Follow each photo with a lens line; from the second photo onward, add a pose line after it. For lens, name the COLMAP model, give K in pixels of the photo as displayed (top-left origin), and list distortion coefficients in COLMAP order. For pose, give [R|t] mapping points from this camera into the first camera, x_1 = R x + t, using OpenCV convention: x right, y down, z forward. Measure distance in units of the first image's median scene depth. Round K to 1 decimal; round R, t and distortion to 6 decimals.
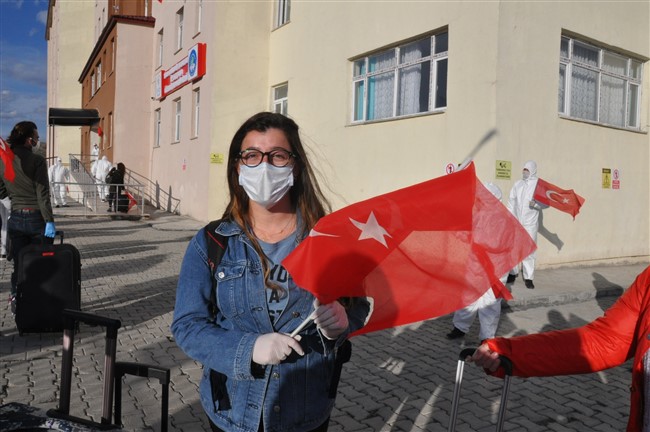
lens RADIAL K [[517.9, 0, 325.0], [0, 517.9, 216.0], [0, 0, 1]] dist [-0.107735, 0.006267]
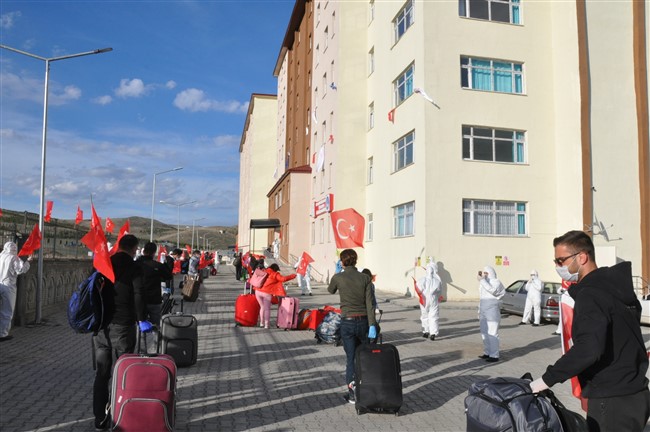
lens RADIAL K [[517.9, 0, 325.0], [0, 517.9, 216.0], [0, 0, 1]] dist [-0.107735, 0.006267]
pose [[0.947295, -0.039609, -0.317904, 0.251075], [-0.010671, 0.987875, -0.154881, 0.037171], [0.320185, 0.150111, 0.935387, -0.591450]]
